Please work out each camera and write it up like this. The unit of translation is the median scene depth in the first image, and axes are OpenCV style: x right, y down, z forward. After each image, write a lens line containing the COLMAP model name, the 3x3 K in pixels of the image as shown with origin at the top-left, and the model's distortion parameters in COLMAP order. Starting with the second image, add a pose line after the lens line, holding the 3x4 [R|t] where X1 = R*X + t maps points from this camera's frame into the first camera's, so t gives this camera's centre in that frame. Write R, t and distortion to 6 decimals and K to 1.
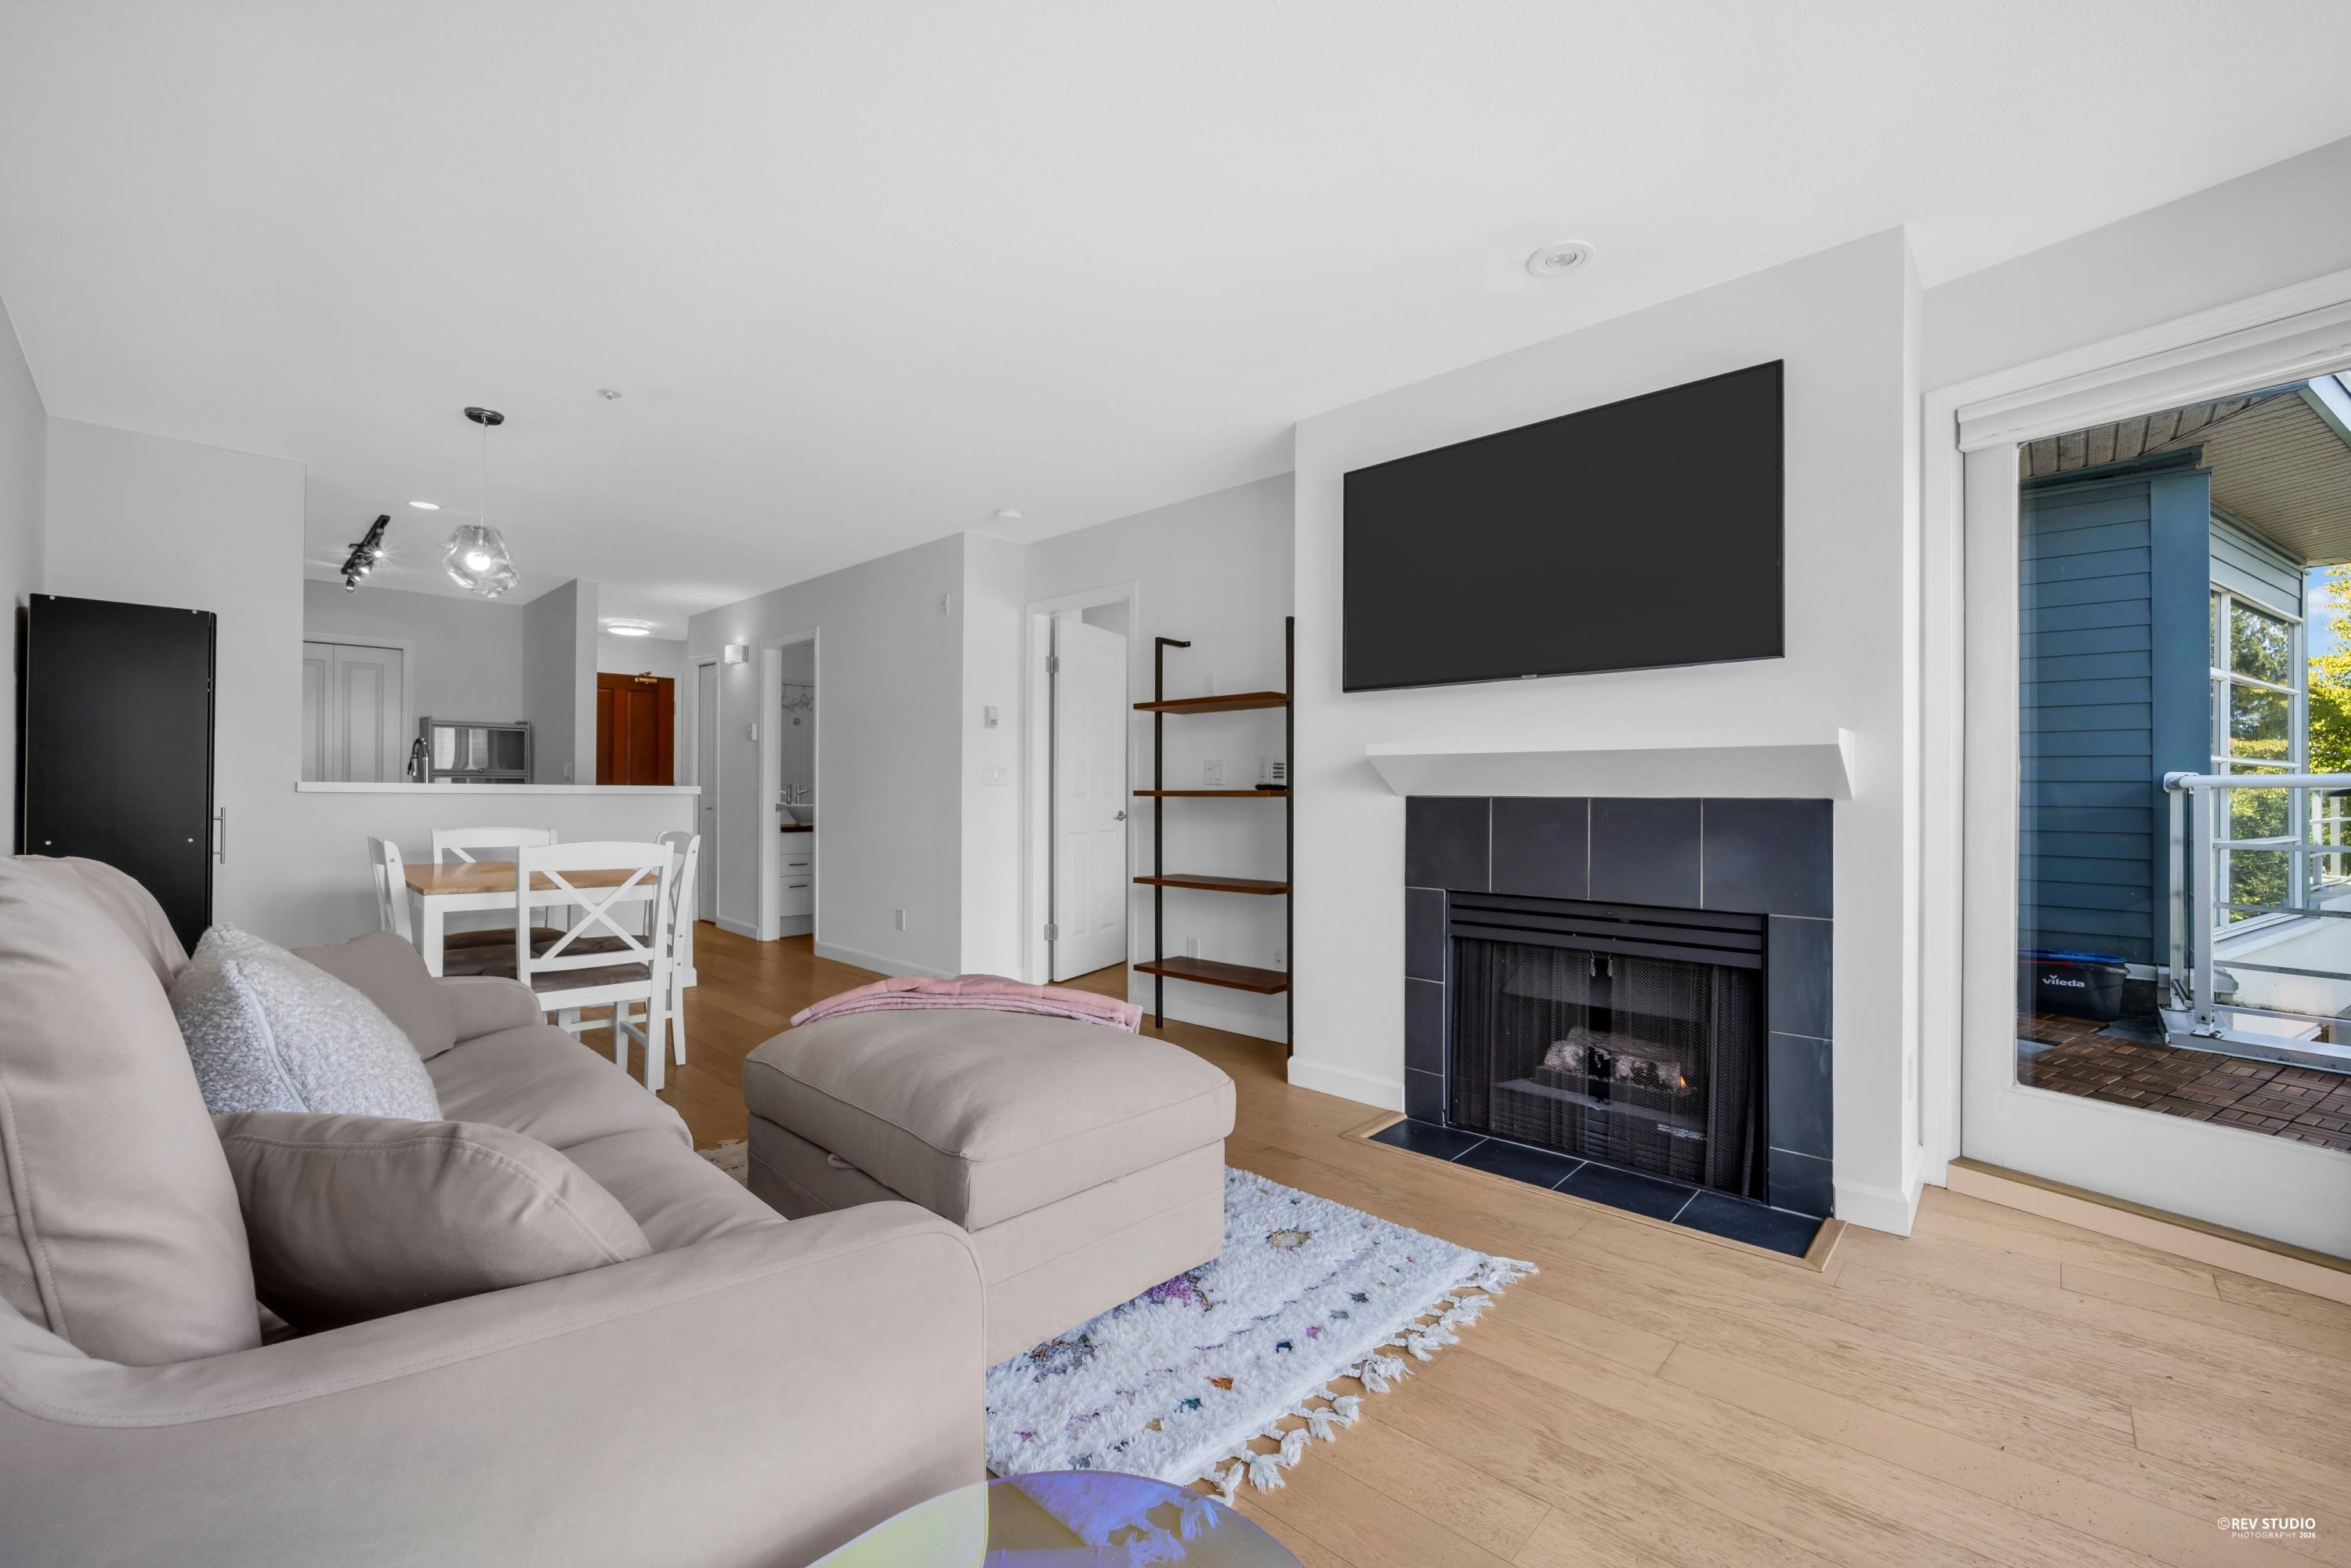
lens RADIAL K [[976.4, 0, 1178.2], [0, 976.4, 786.9], [0, 0, 1]] dist [-0.009694, -0.000271]
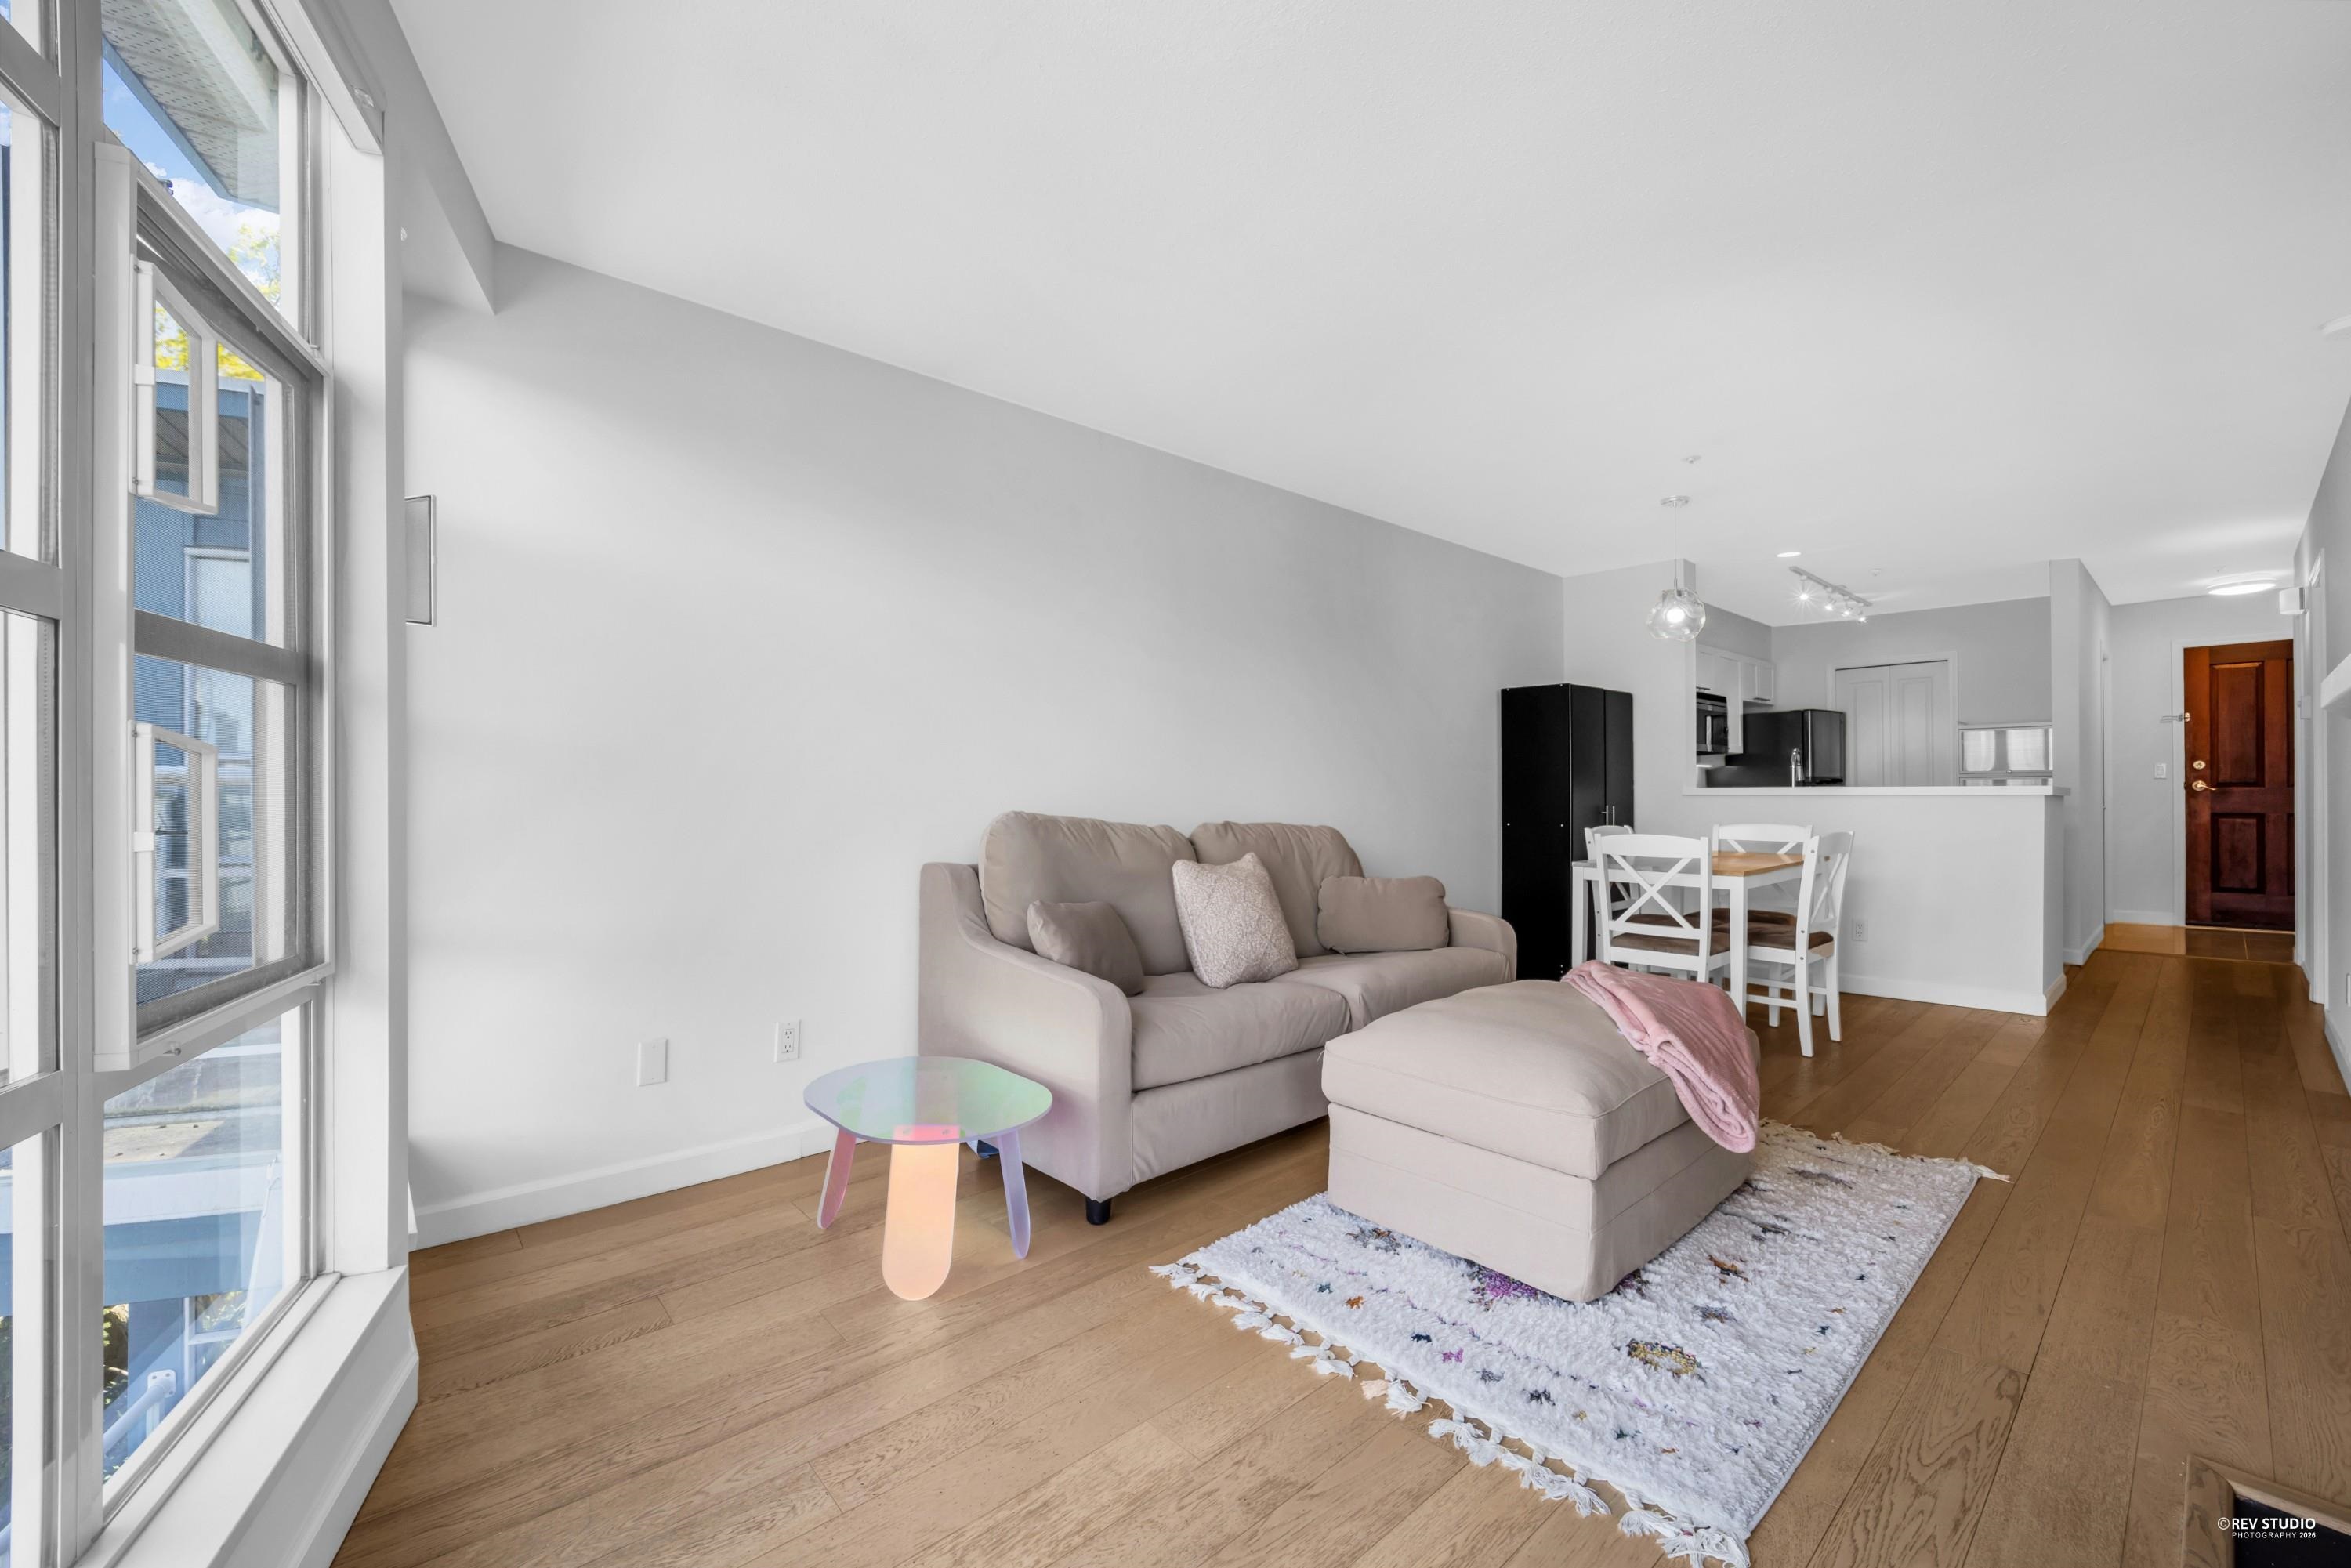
lens RADIAL K [[972.4, 0, 1190.2], [0, 972.4, 796.2], [0, 0, 1]] dist [-0.005684, -0.001259]
pose [[-0.073778, -0.005228, -0.997261, 0.682897], [0.010942, 0.999922, -0.006051, 0.008655], [0.997215, -0.011358, -0.073715, 0.505479]]
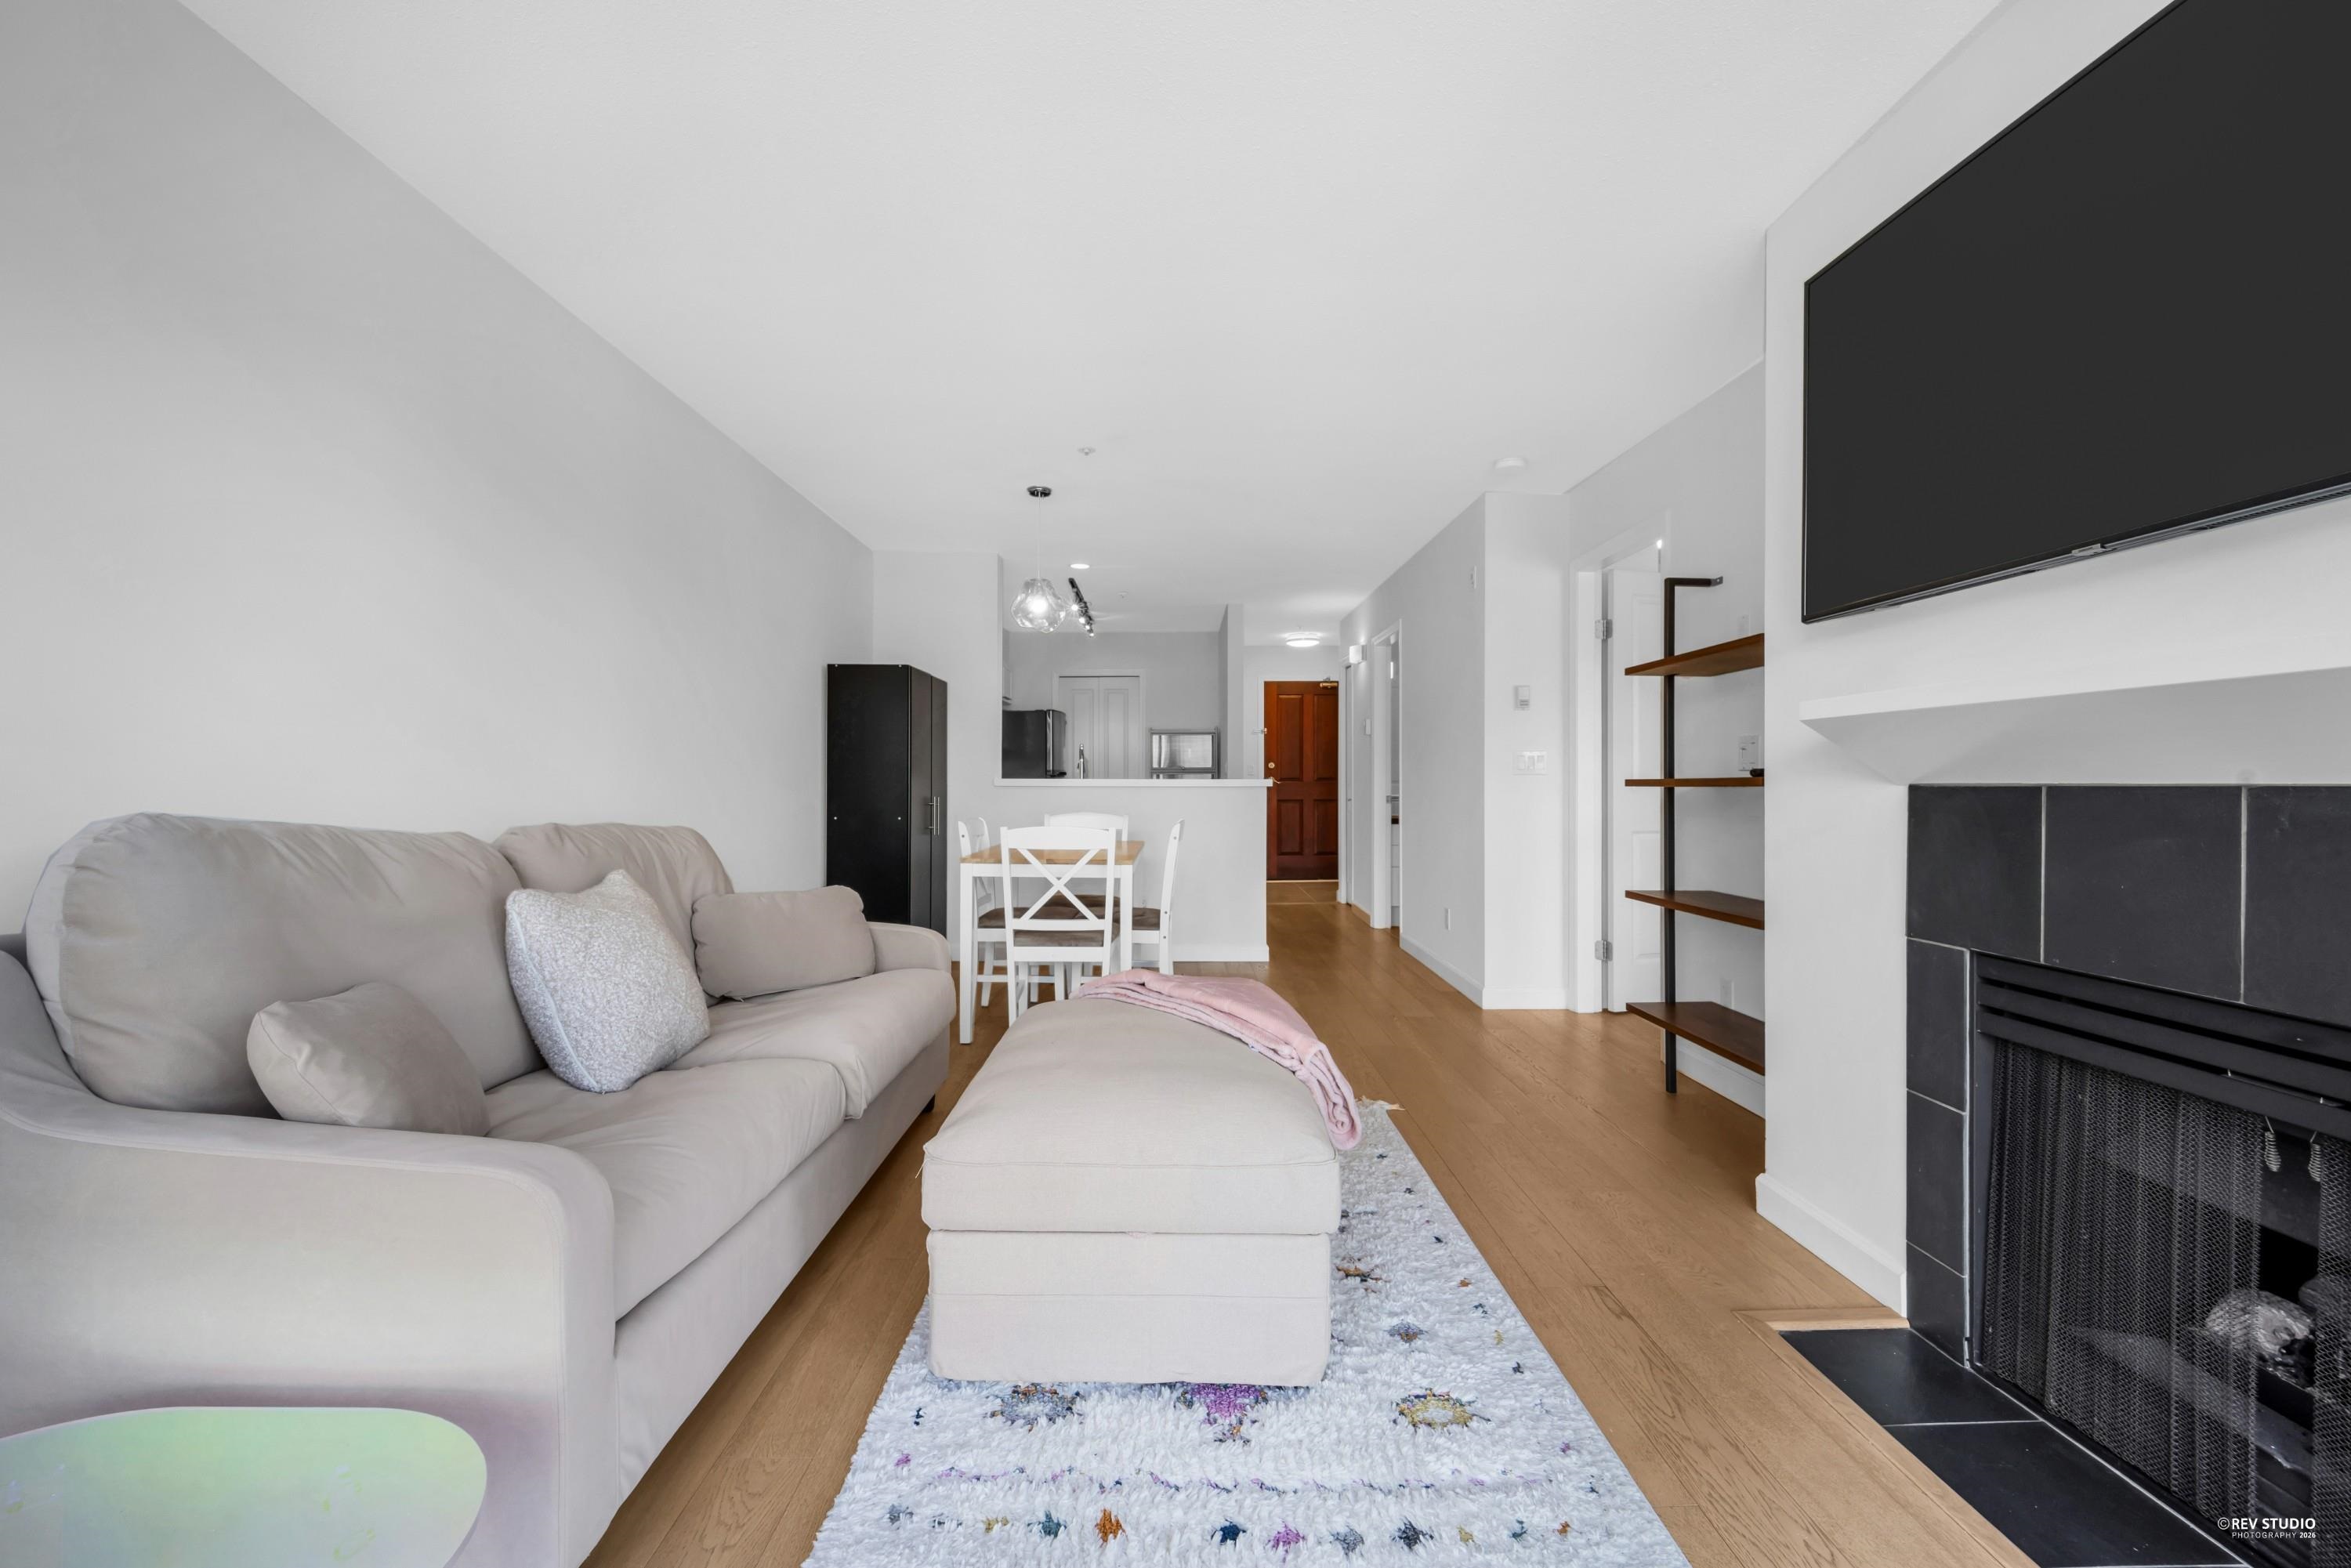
lens RADIAL K [[972.4, 0, 1168.2], [0, 972.4, 772.5], [0, 0, 1]] dist [-0.005684, -0.001259]
pose [[0.684361, -0.014281, -0.729003, 0.370655], [0.008883, 0.999897, -0.011248, 0.004827], [0.729089, 0.001222, 0.684418, 0.278274]]
